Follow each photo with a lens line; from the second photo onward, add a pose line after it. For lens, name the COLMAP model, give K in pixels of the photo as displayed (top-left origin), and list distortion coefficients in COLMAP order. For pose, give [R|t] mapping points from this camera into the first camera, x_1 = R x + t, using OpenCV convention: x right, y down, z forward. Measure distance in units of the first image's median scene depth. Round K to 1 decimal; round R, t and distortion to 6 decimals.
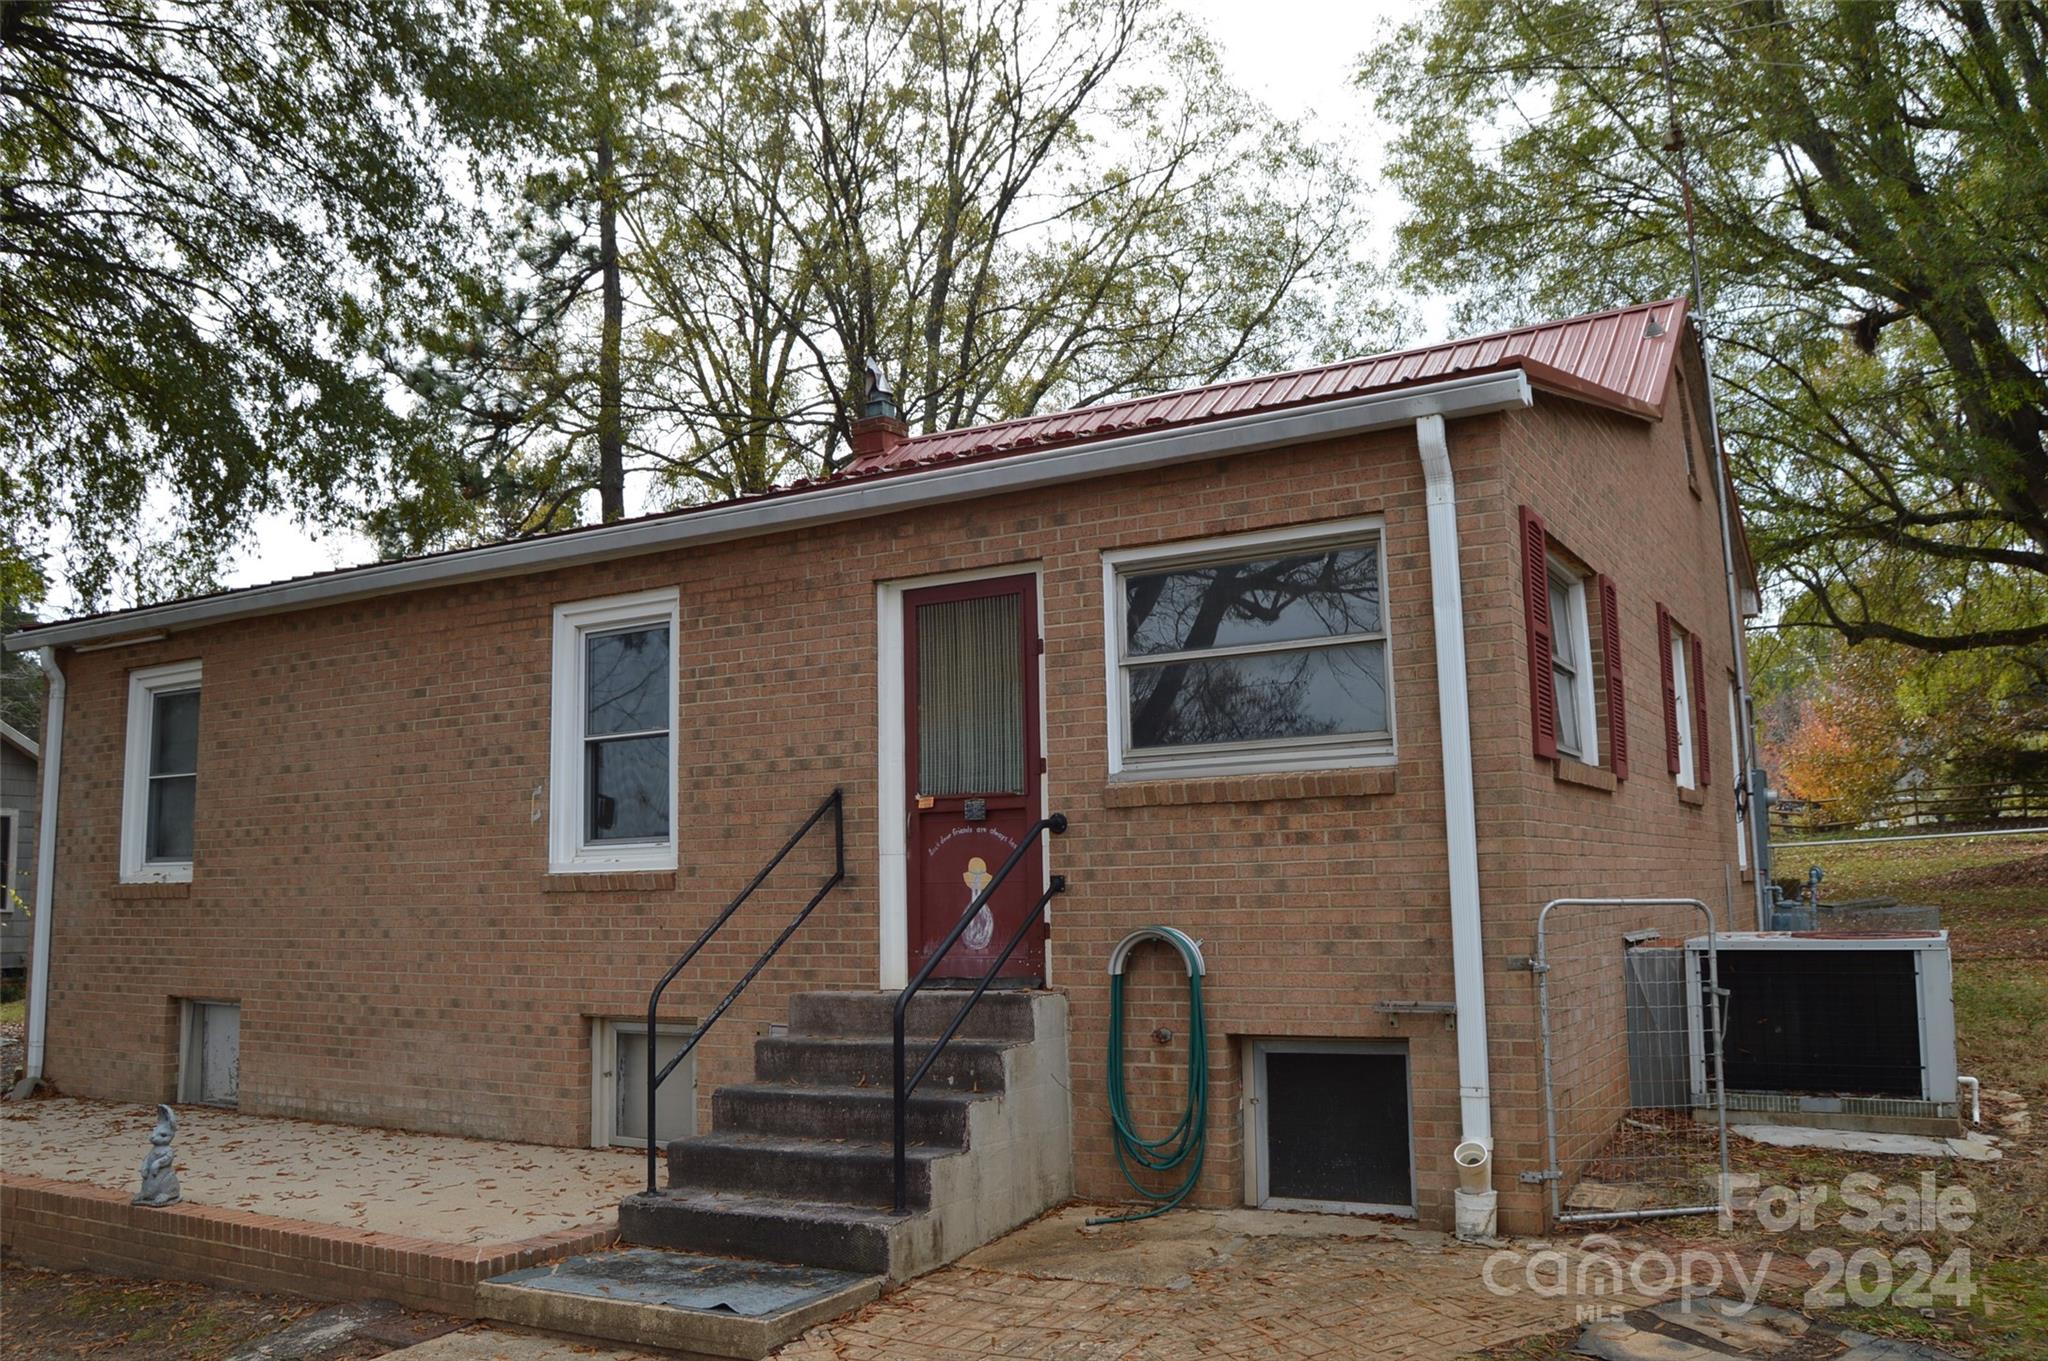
lens RADIAL K [[1630.4, 0, 1028.0], [0, 1630.4, 669.2], [0, 0, 1]] dist [-0.094707, 0.036441]
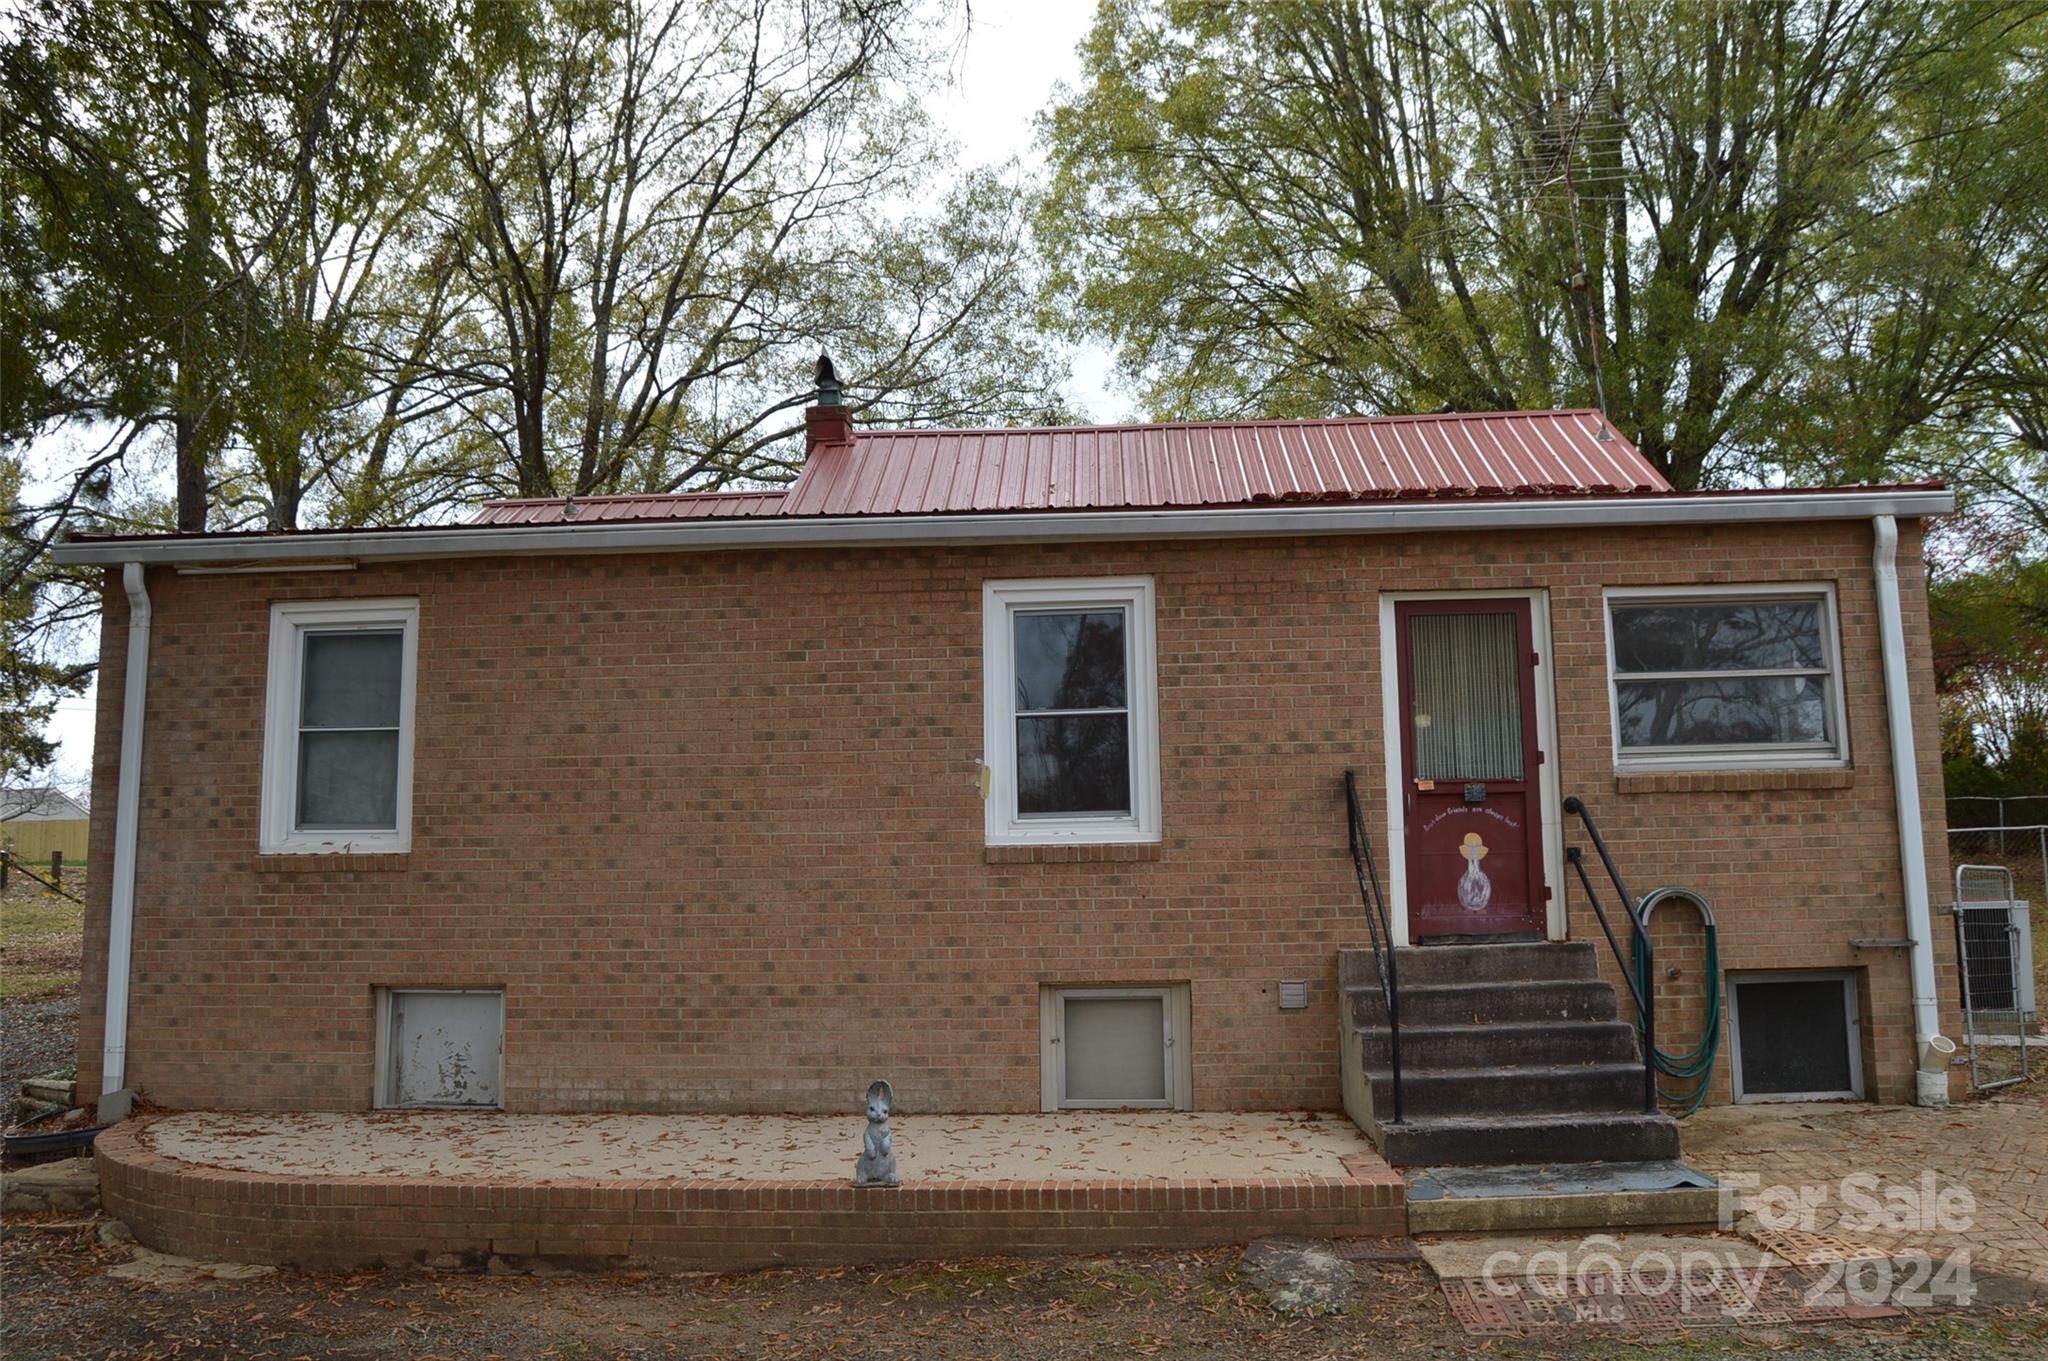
lens RADIAL K [[1630.4, 0, 1031.4], [0, 1630.4, 669.7], [0, 0, 1]] dist [-0.094707, 0.036441]
pose [[0.895683, 0.065610, 0.439827, -0.761512], [-0.063537, 0.997790, -0.019452, 0.036588], [-0.440132, -0.010522, 0.897872, 0.078212]]
